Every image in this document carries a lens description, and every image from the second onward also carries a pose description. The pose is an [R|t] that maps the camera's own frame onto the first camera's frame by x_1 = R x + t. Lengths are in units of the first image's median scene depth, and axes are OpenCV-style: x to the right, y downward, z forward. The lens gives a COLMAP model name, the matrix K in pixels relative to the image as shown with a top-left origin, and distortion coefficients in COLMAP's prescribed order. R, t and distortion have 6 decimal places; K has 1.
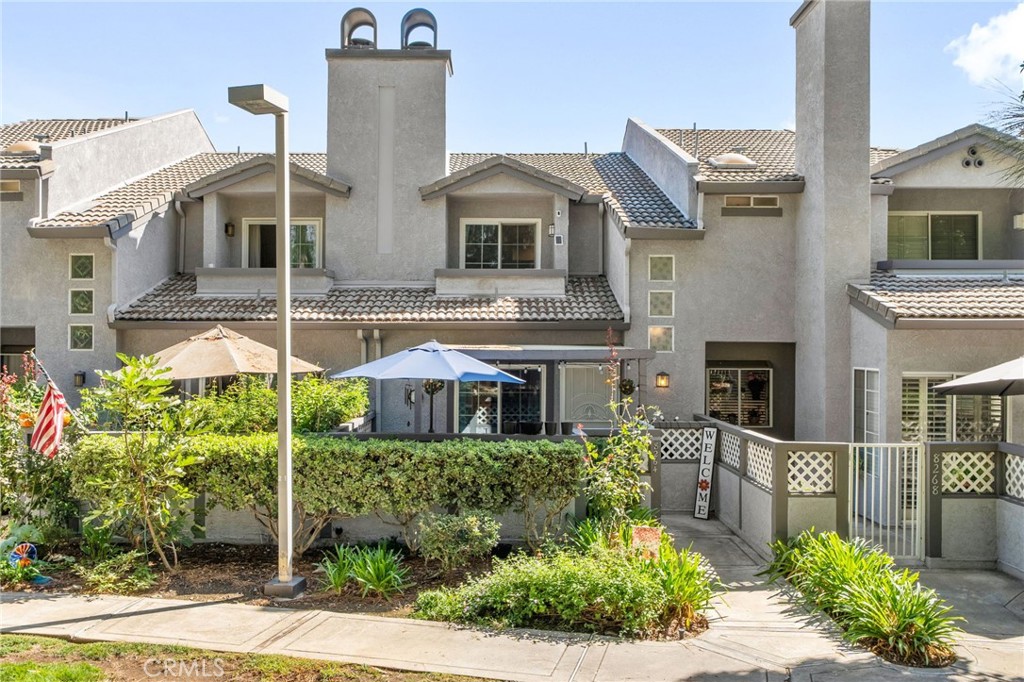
lens RADIAL K [[860.3, 0, 510.1], [0, 860.3, 312.0], [0, 0, 1]] dist [-0.008176, -0.003688]
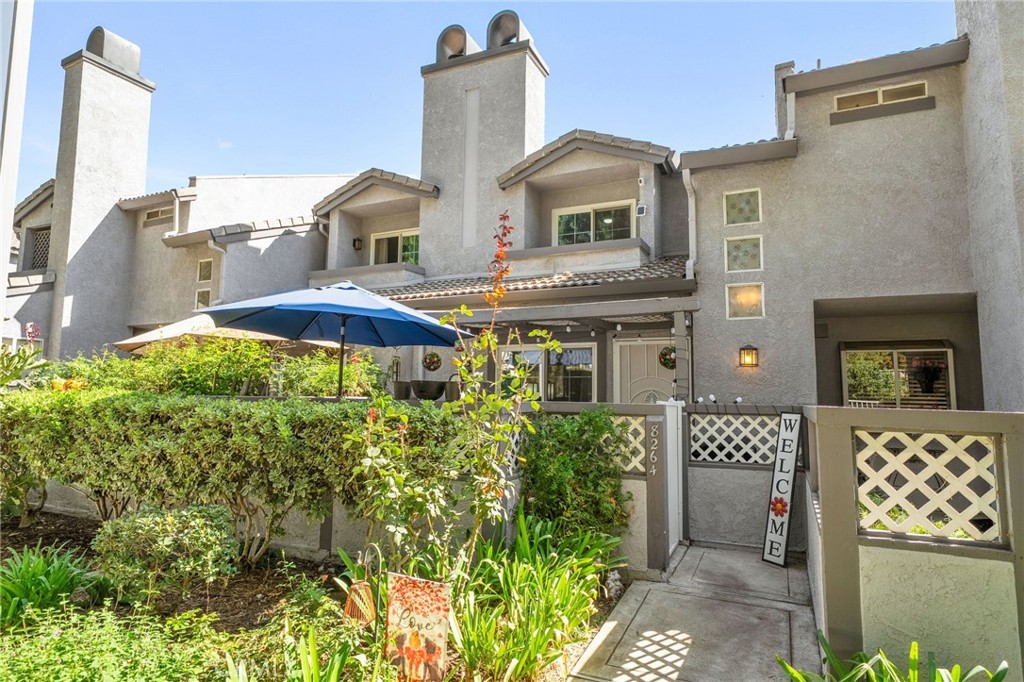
lens RADIAL K [[577.2, 0, 511.9], [0, 577.2, 324.7], [0, 0, 1]] dist [0.002558, 0.000429]
pose [[0.900453, -0.049055, -0.432178, 0.207692], [0.009895, 0.995673, -0.092399, 0.094836], [0.434840, 0.078924, 0.897042, 0.471195]]
